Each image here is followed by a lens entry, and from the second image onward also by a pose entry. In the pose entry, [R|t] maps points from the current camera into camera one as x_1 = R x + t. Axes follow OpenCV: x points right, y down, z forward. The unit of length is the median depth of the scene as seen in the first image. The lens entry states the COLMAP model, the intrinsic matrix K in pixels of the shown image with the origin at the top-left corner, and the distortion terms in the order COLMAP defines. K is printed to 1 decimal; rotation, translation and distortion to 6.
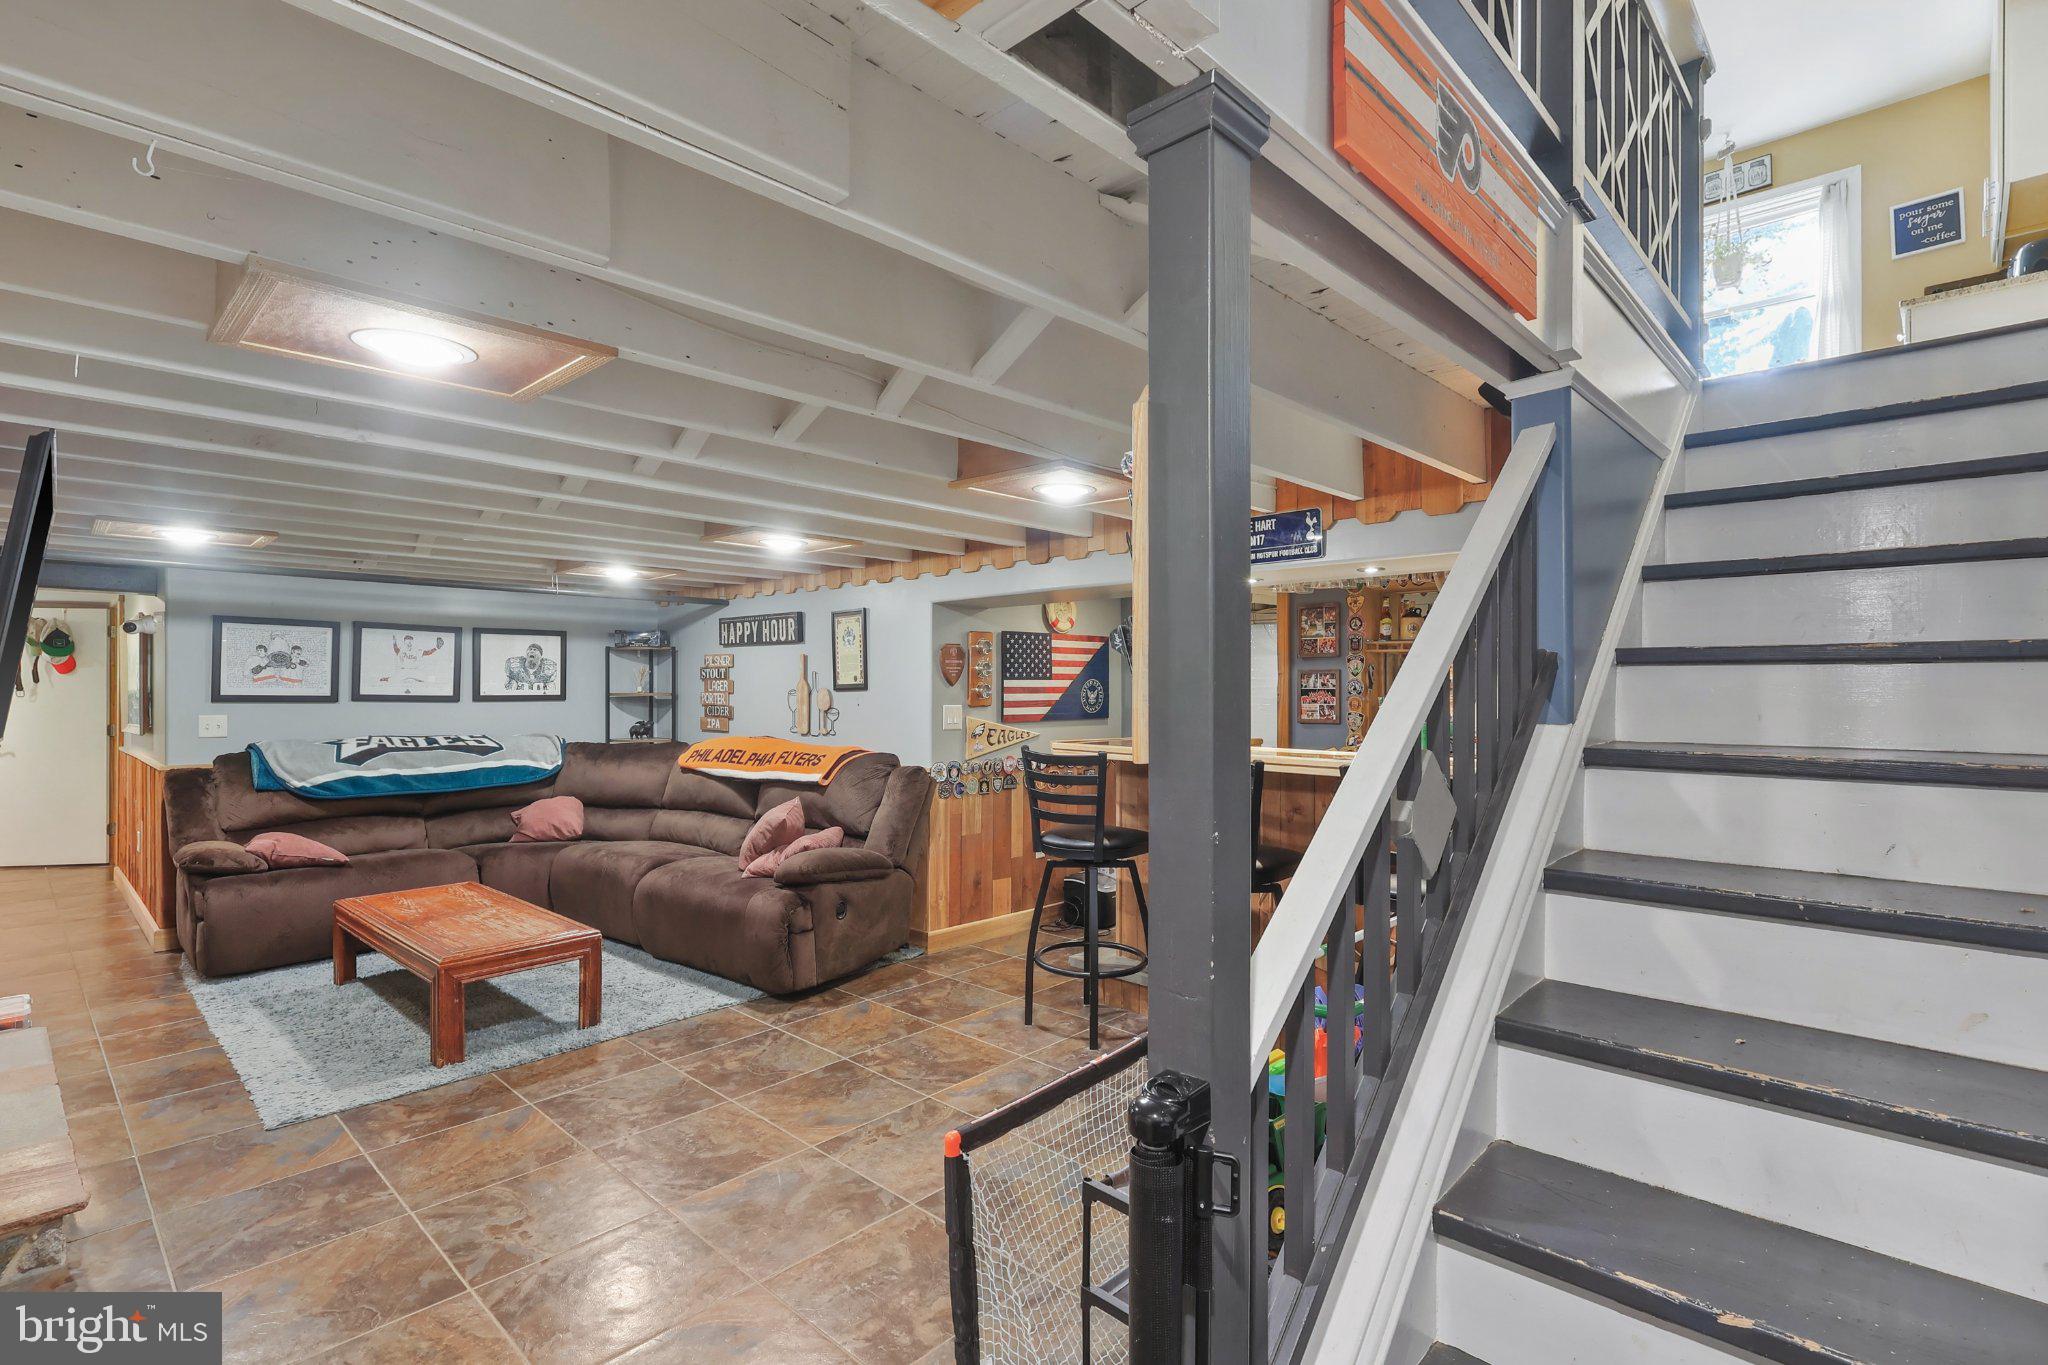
lens RADIAL K [[955.0, 0, 1026.3], [0, 955.0, 690.0], [0, 0, 1]] dist [0.001662, 0.000445]
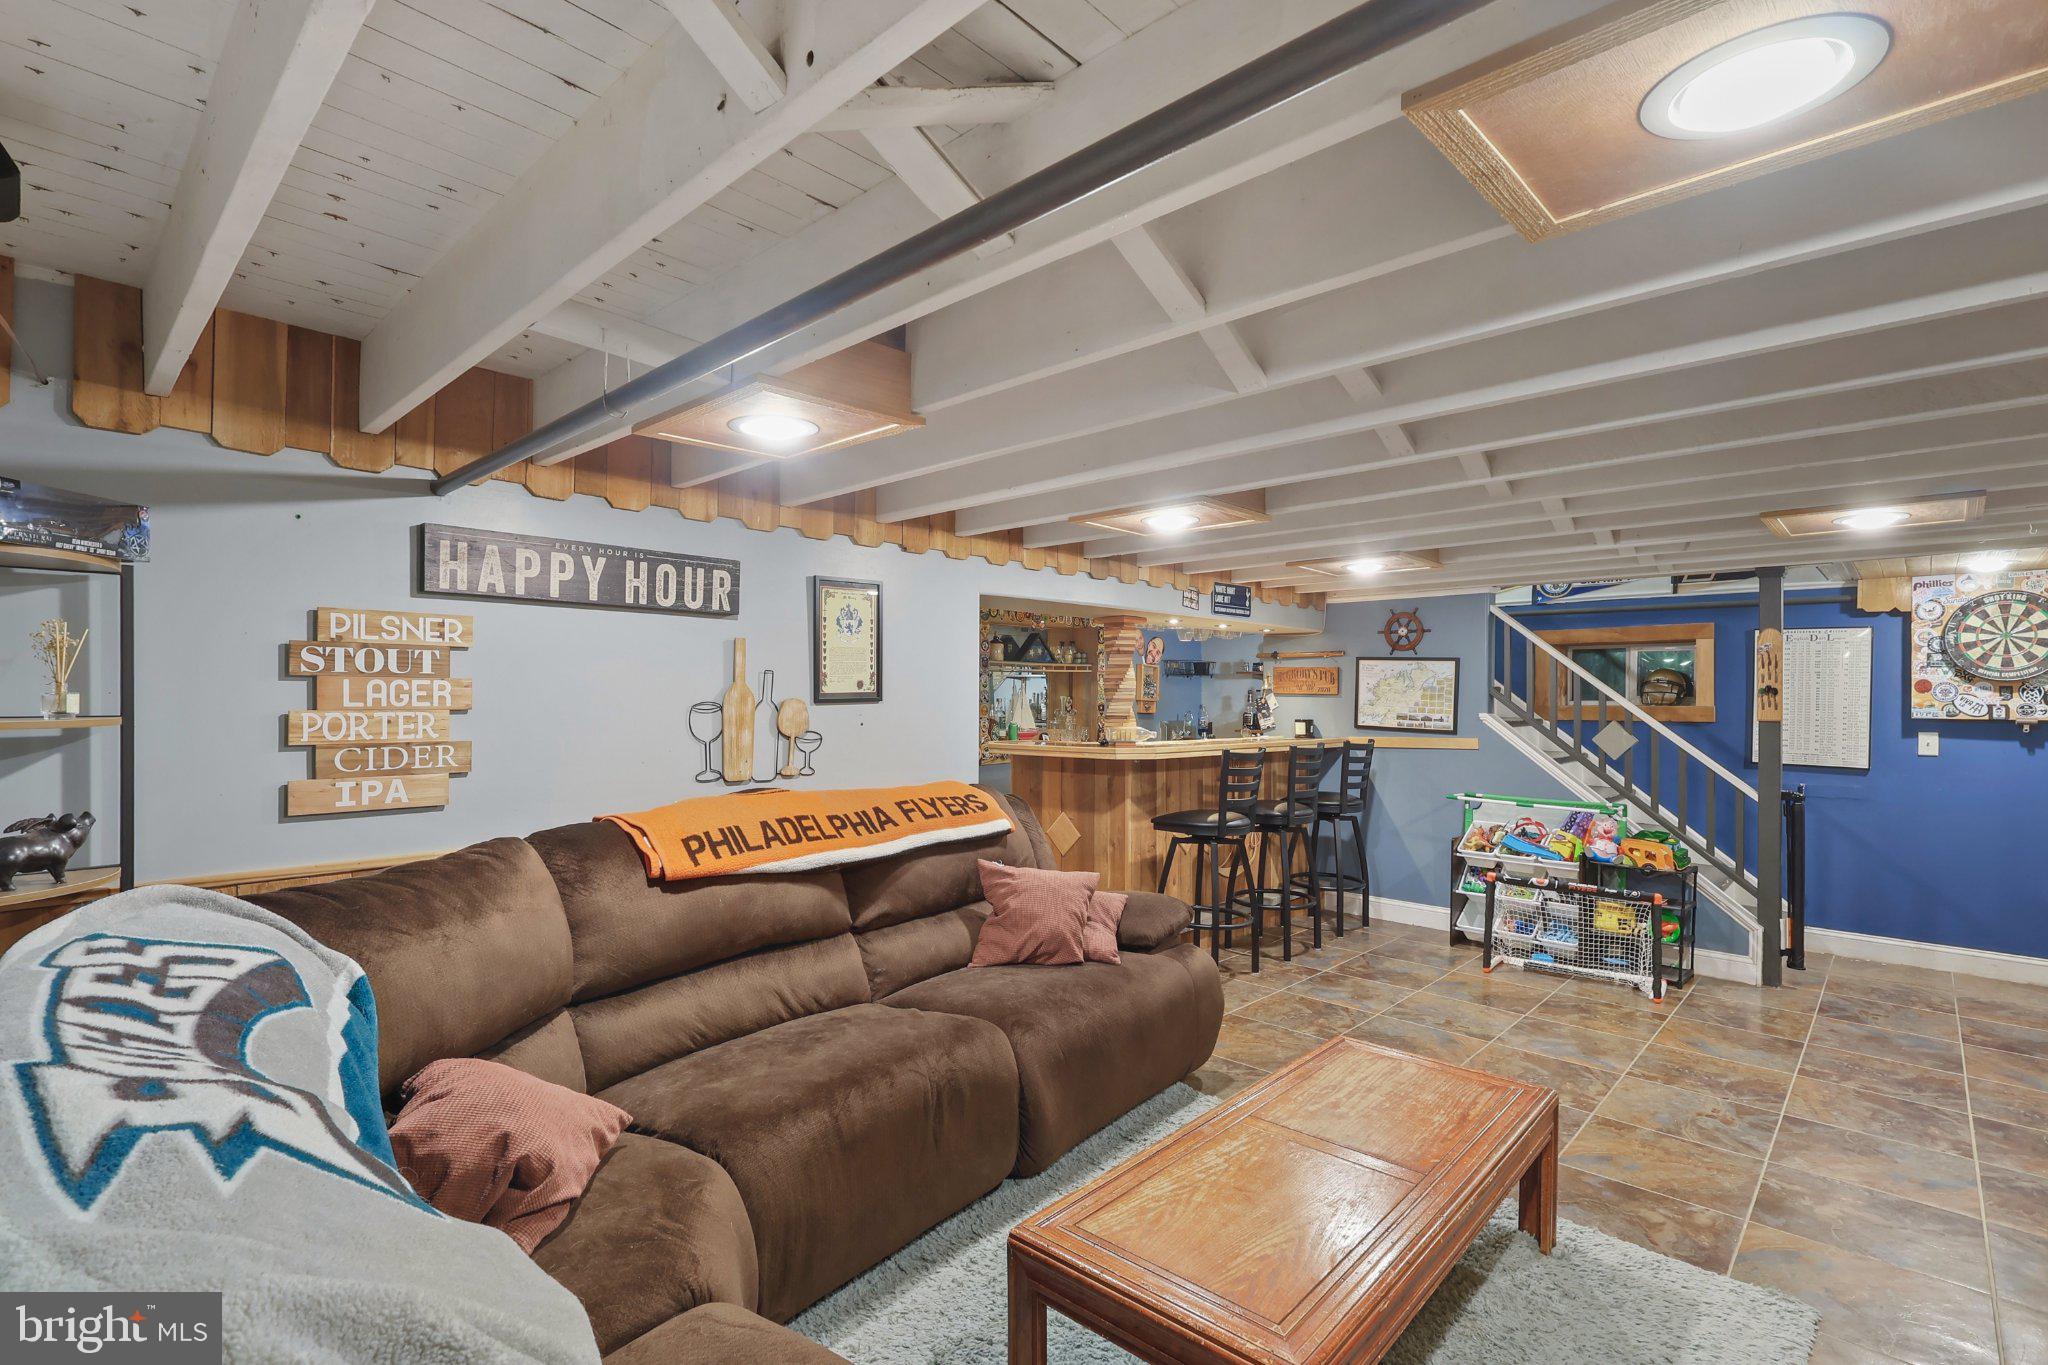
lens RADIAL K [[955.0, 0, 1021.5], [0, 955.0, 687.8], [0, 0, 1]] dist [0.001662, 0.000445]
pose [[0.004188, 0.008208, 0.999958, -0.836490], [-0.001132, 0.999966, -0.008204, -0.004390], [-0.999991, -0.001098, 0.004197, 0.878769]]
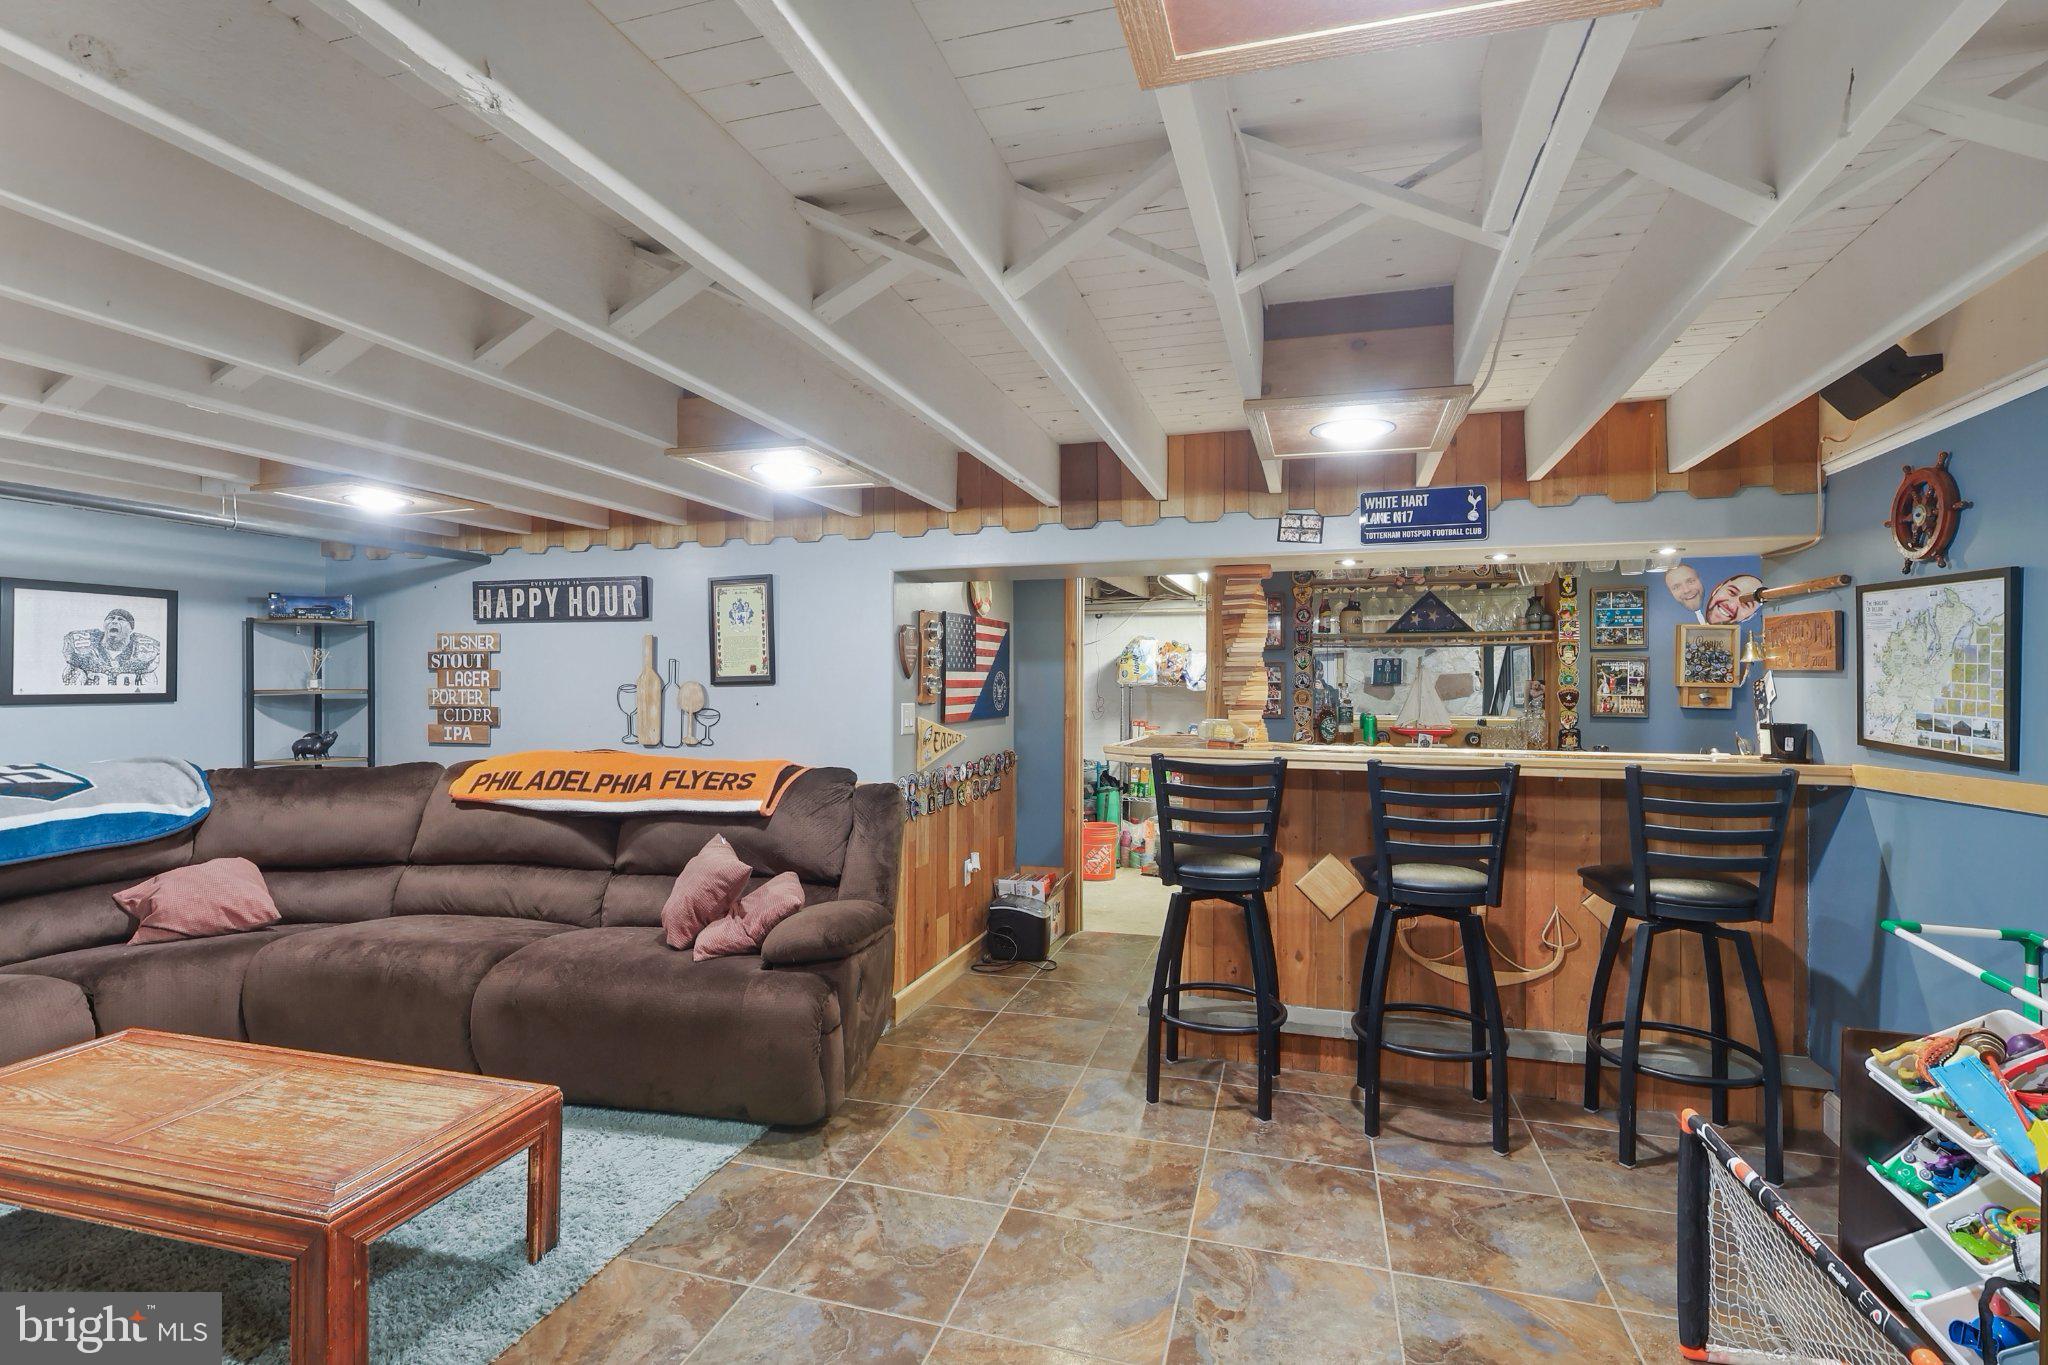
lens RADIAL K [[955.0, 0, 1018.5], [0, 955.0, 678.8], [0, 0, 1]] dist [0.001662, 0.000445]
pose [[0.893989, 0.000880, 0.448088, -0.325596], [0.001934, 0.999981, -0.005823, 0.000542], [-0.448085, 0.006072, 0.893971, 0.238257]]
